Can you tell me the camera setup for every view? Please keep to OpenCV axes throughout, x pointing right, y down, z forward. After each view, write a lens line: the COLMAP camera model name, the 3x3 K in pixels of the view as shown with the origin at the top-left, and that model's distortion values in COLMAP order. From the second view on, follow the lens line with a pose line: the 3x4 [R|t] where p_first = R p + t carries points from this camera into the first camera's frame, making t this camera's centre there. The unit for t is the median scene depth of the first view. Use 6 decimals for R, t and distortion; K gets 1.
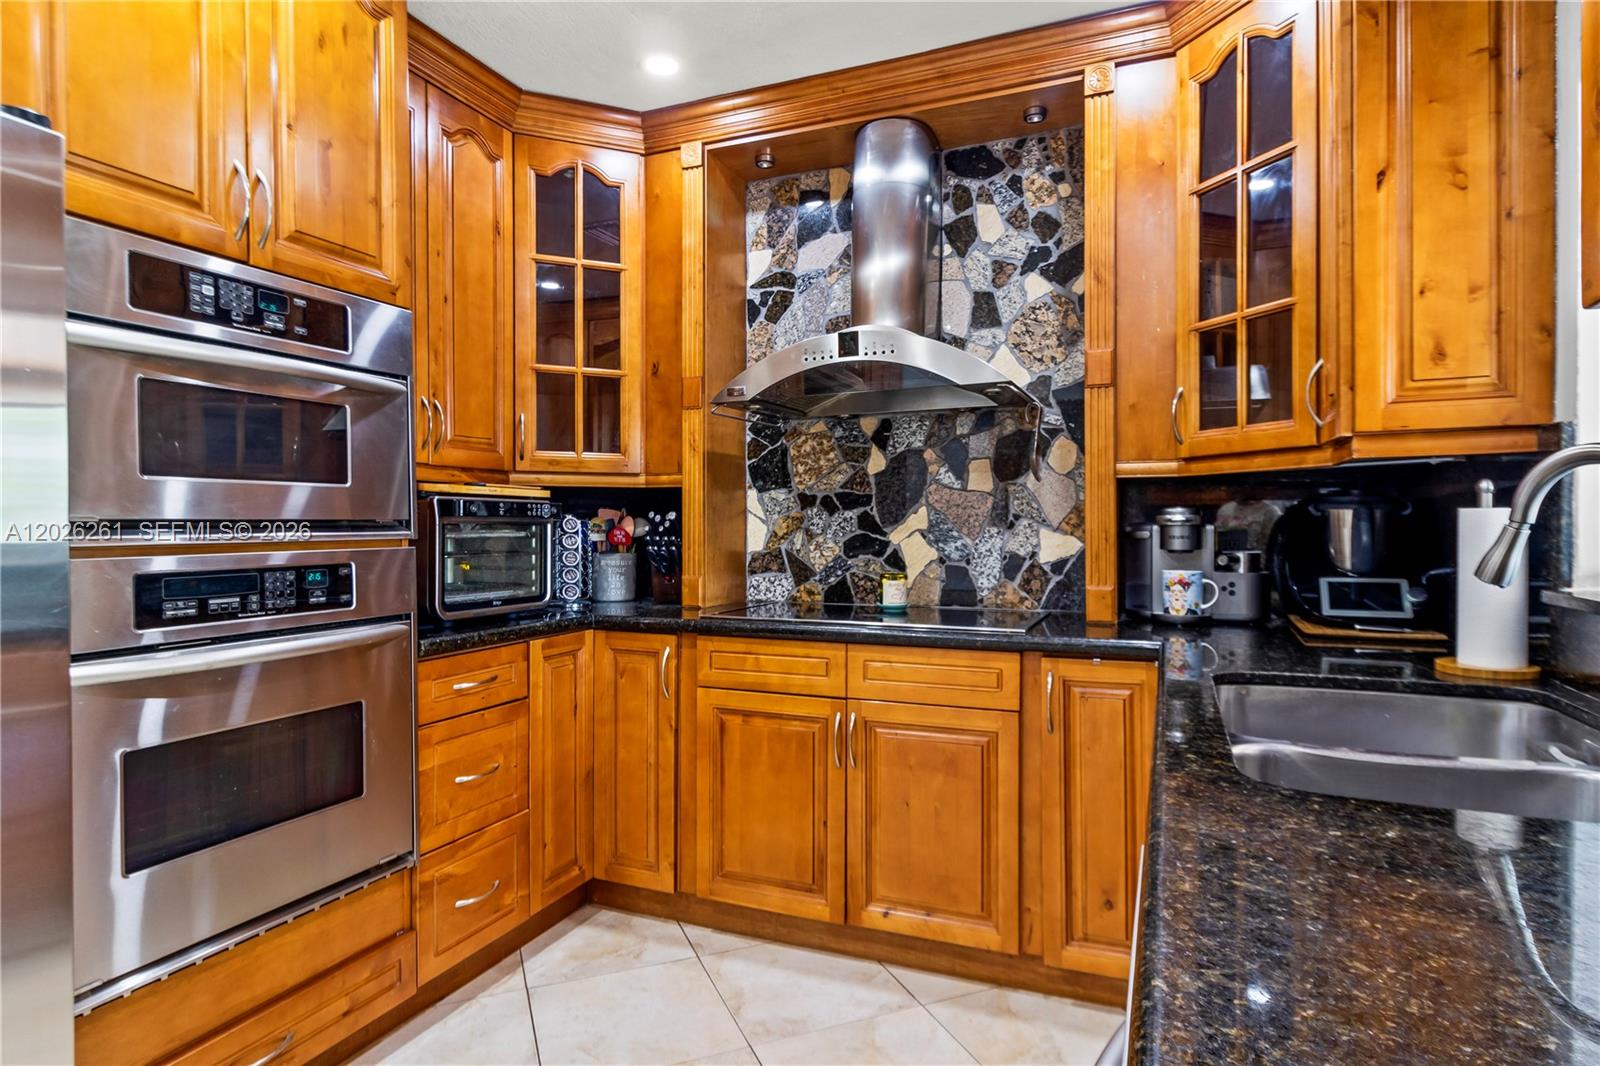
lens RADIAL K [[863.7, 0, 821.4], [0, 863.7, 535.5], [0, 0, 1]] dist [0.004491, -0.002835]
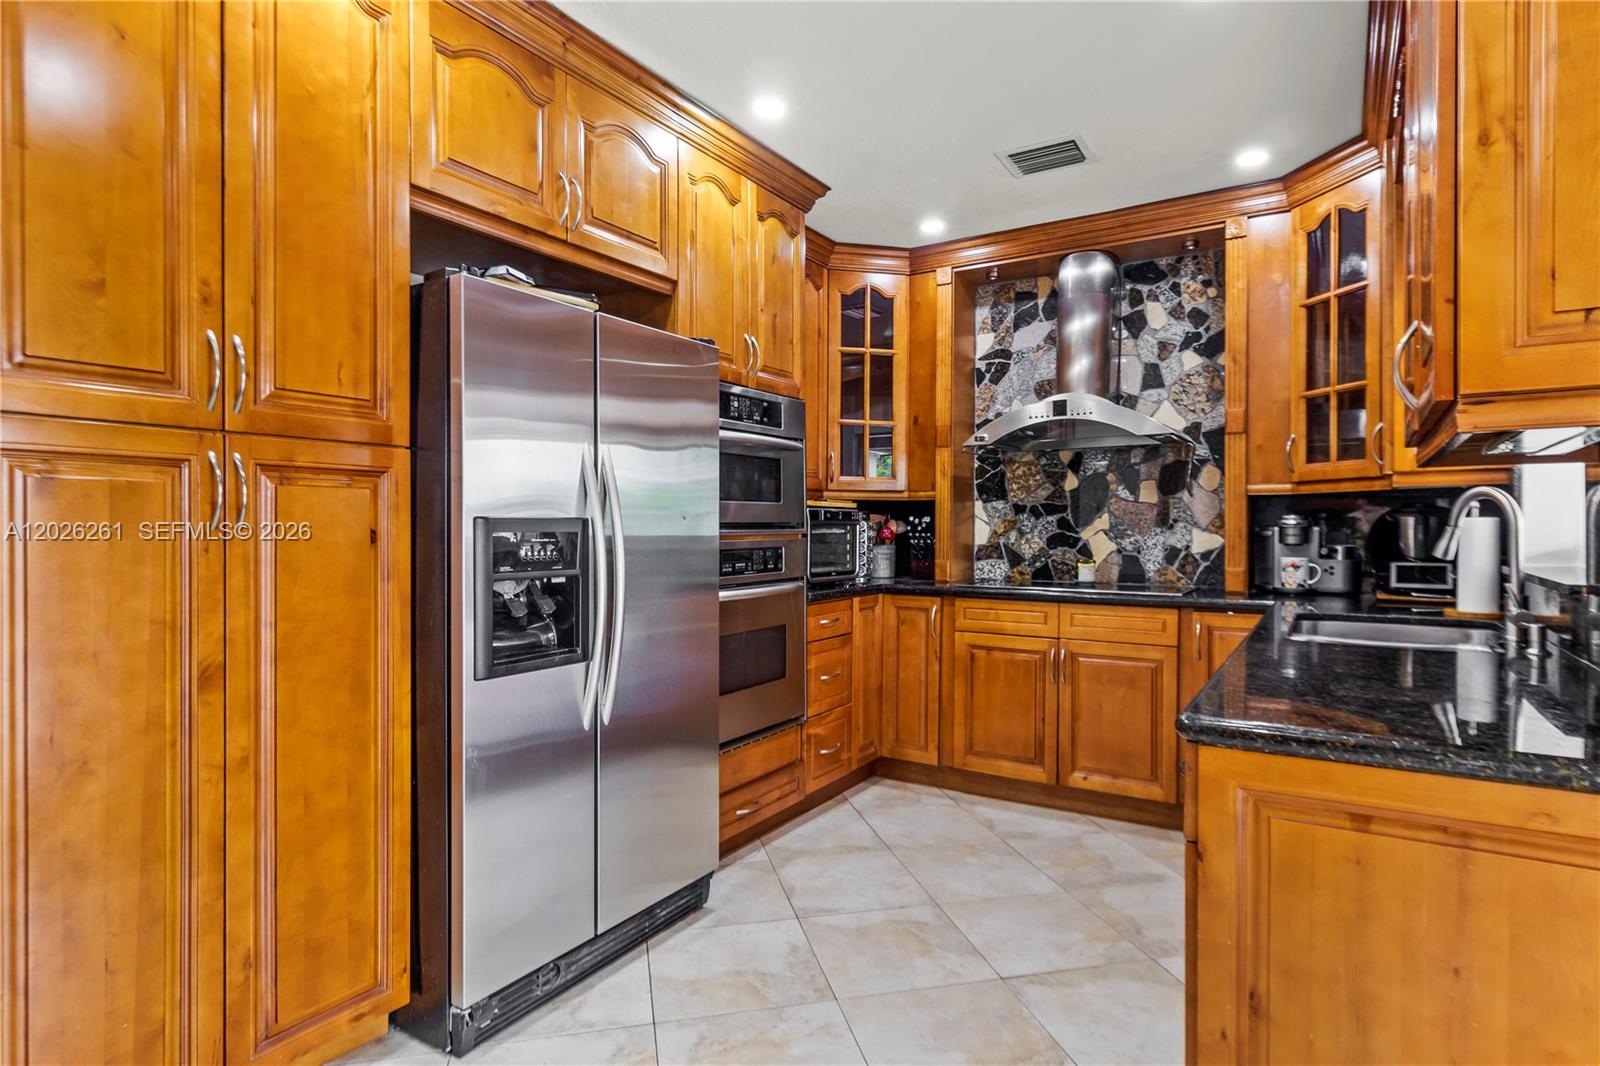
lens RADIAL K [[863.7, 0, 807.5], [0, 863.7, 534.6], [0, 0, 1]] dist [0.004491, -0.002835]
pose [[0.985046, 0.005001, -0.172219, -0.146631], [-0.005215, 0.999986, -0.000793, 0.006488], [0.172212, 0.001680, 0.985058, -0.592524]]
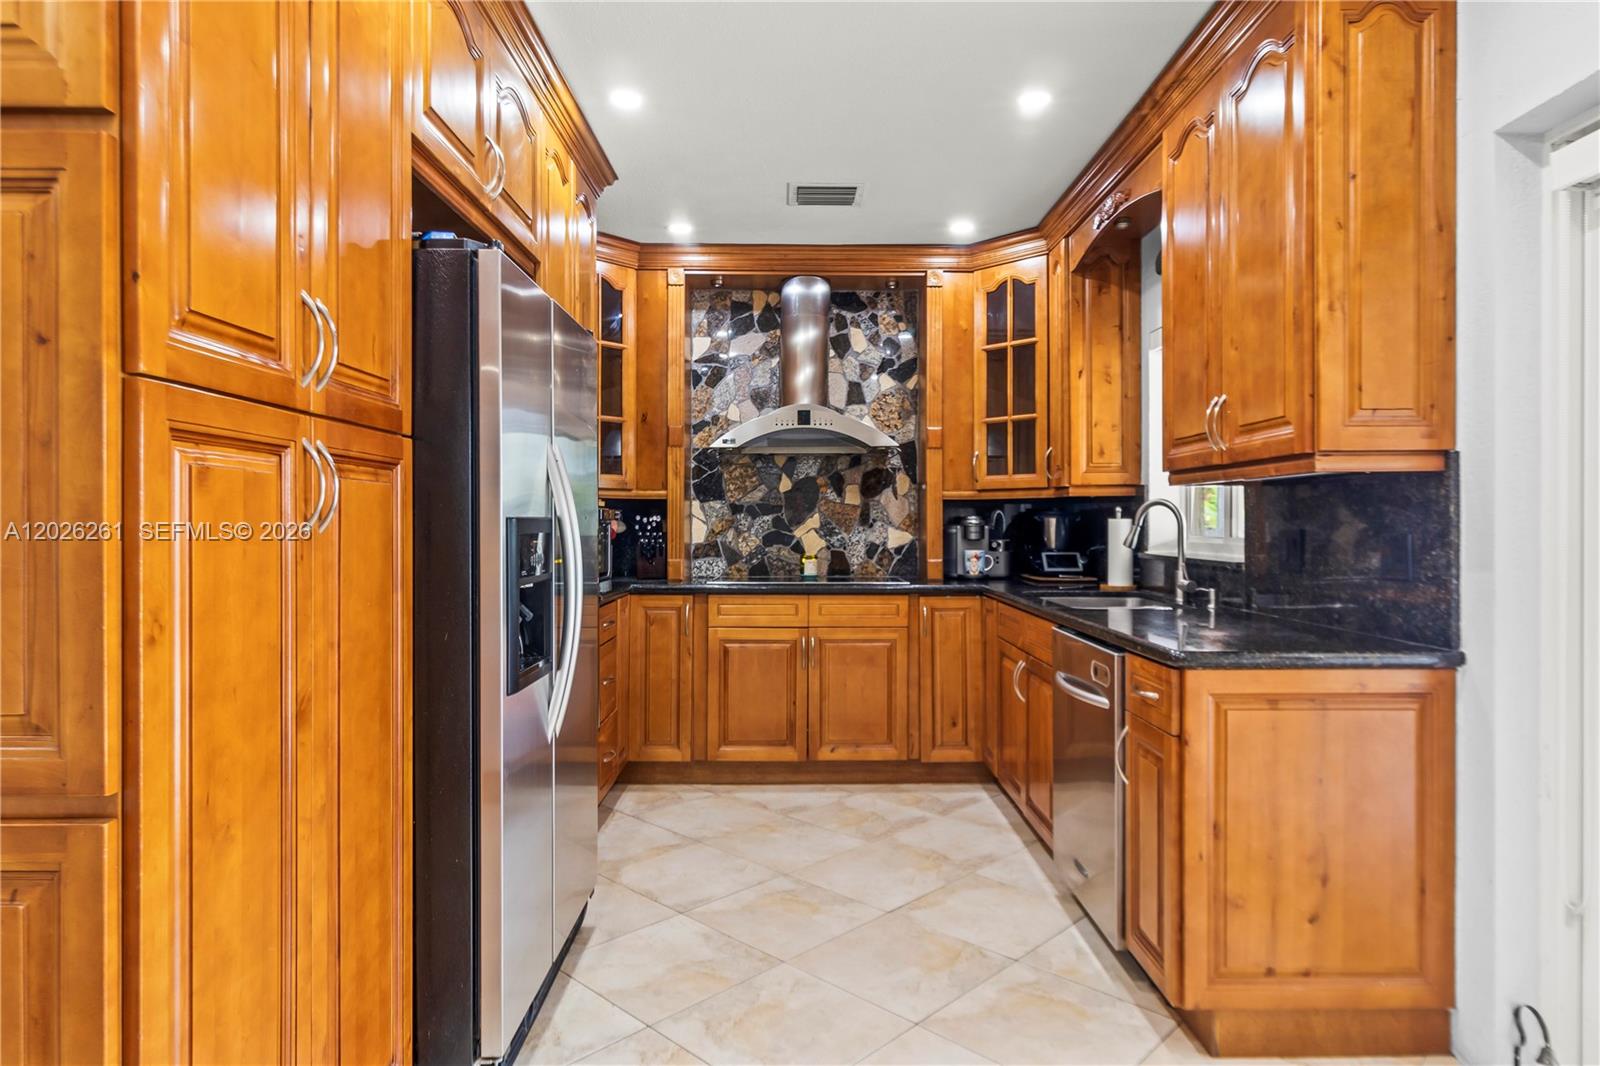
lens RADIAL K [[947.1, 0, 815.0], [0, 947.1, 531.6], [0, 0, 1]] dist [0.000066, 0.001726]
pose [[0.915763, -0.000609, 0.401717, -0.698139], [0.002471, 0.999988, -0.004117, 0.007982], [-0.401710, 0.004763, 0.915754, -0.702844]]
